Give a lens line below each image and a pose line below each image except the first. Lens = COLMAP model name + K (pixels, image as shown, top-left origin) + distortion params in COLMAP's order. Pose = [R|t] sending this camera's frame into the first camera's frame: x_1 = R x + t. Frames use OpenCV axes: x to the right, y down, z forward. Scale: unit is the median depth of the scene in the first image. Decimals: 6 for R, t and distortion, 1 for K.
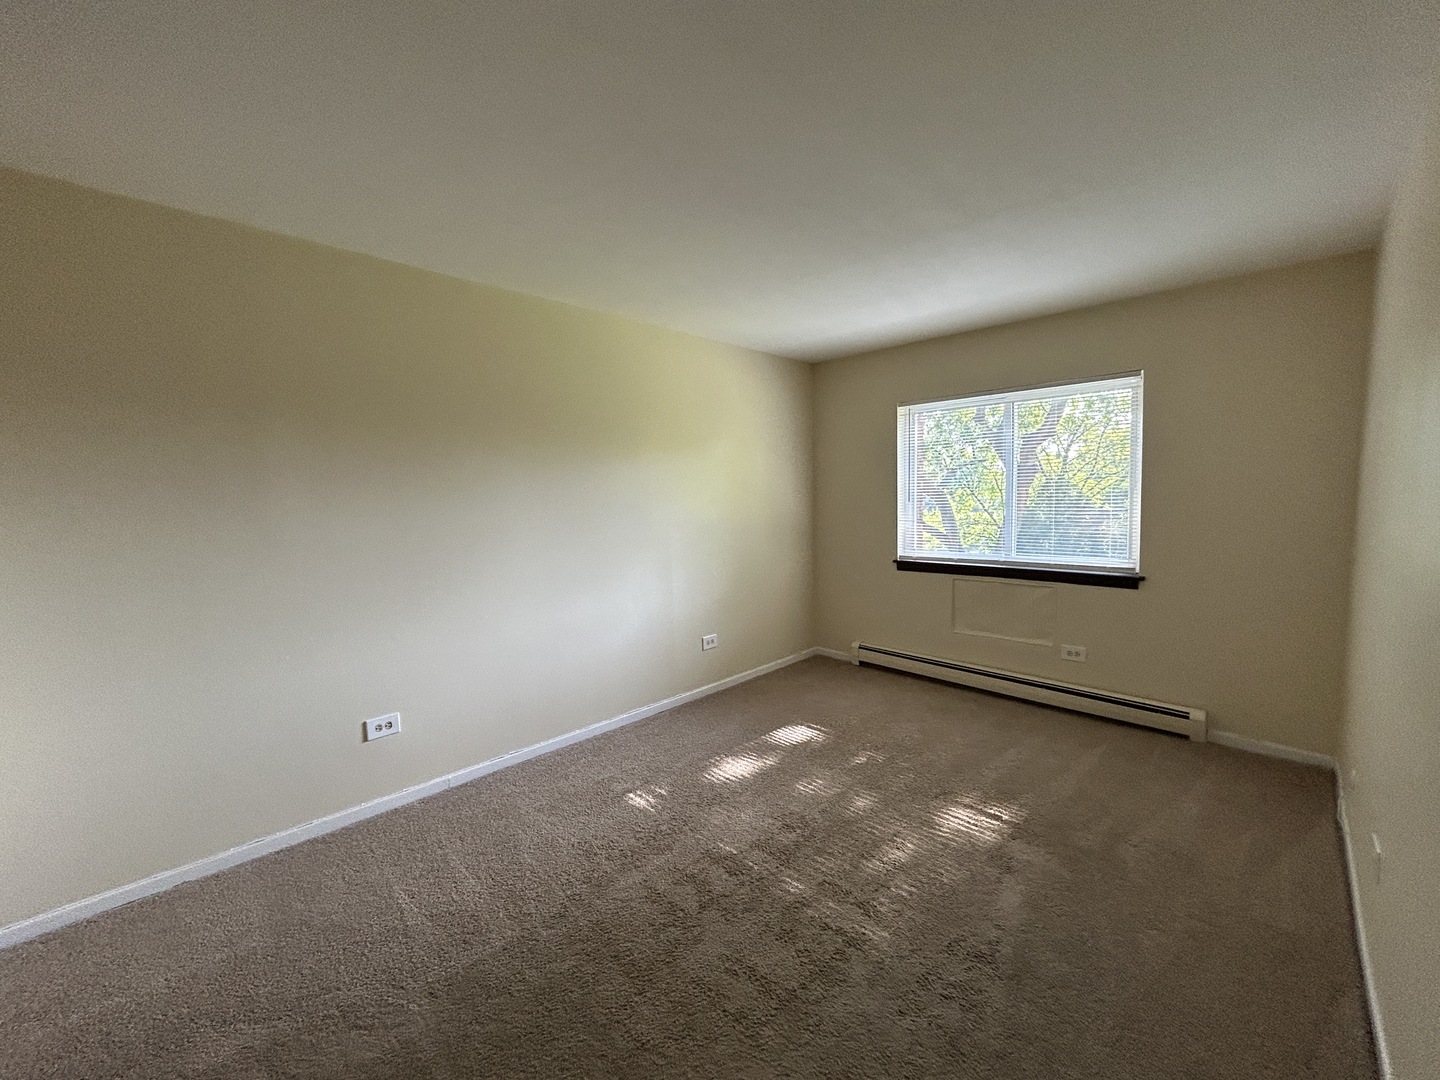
lens RADIAL K [[579.6, 0, 719.6], [0, 579.6, 536.8], [0, 0, 1]] dist [0.000381, 0.000134]
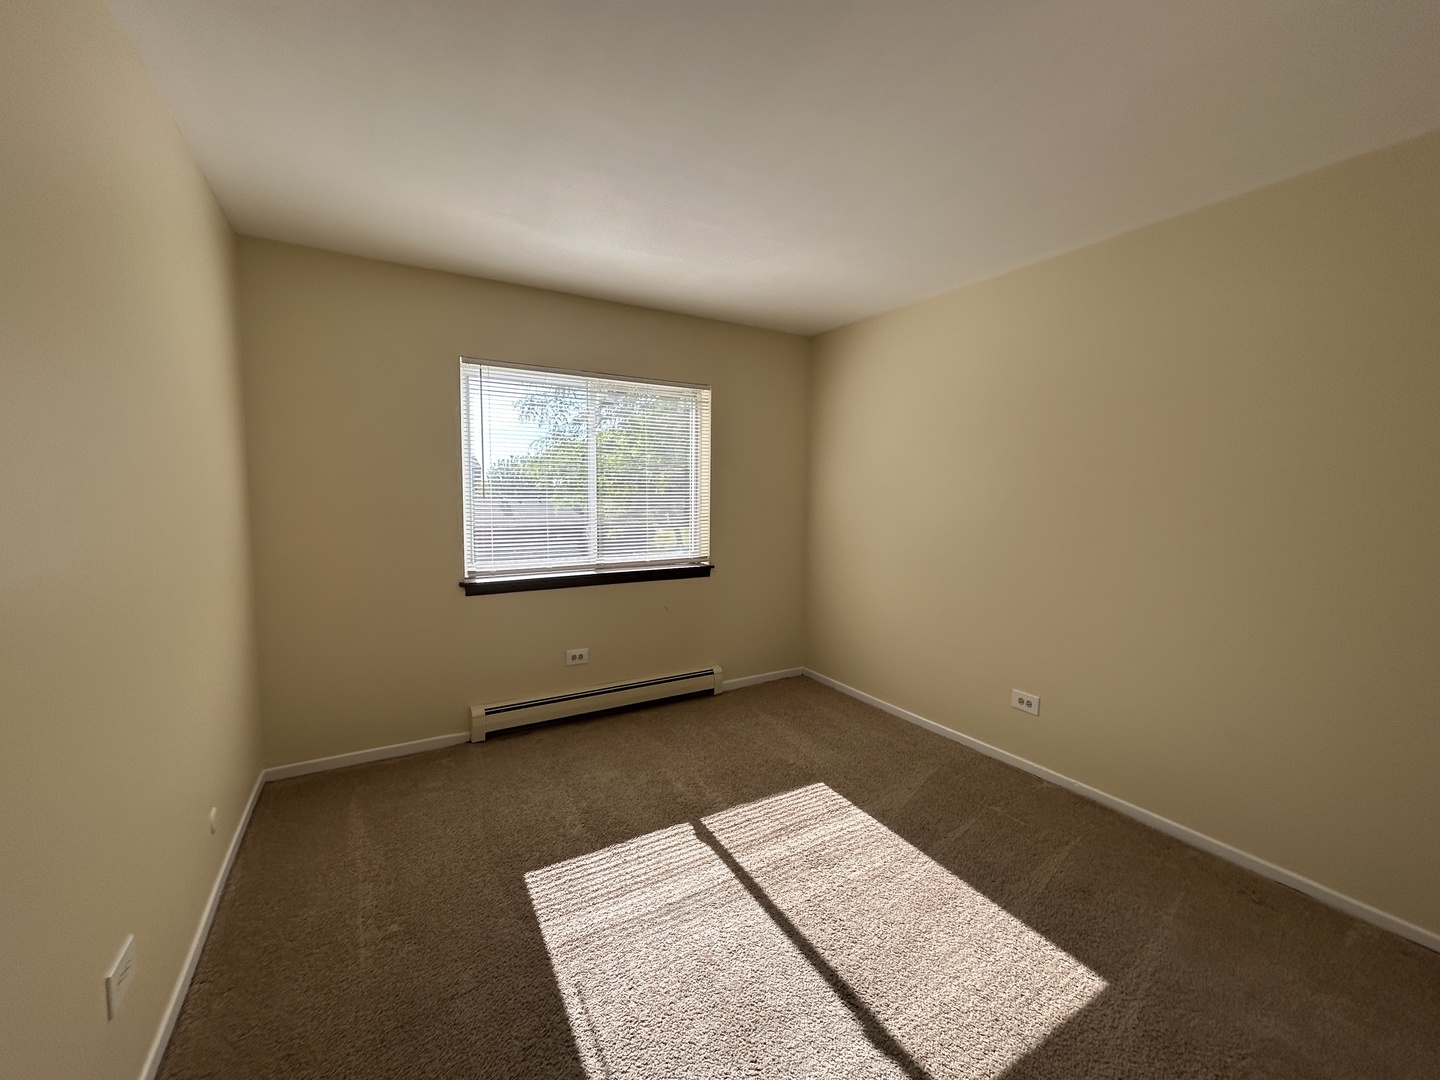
lens RADIAL K [[574.5, 0, 719.2], [0, 574.5, 571.9], [0, 0, 1]] dist [0.000339, 0.000043]
pose [[0.252544, -0.086766, 0.963687, -0.323041], [0.075619, 0.994695, 0.069741, 0.002384], [-0.964626, 0.055261, 0.257765, 0.569280]]
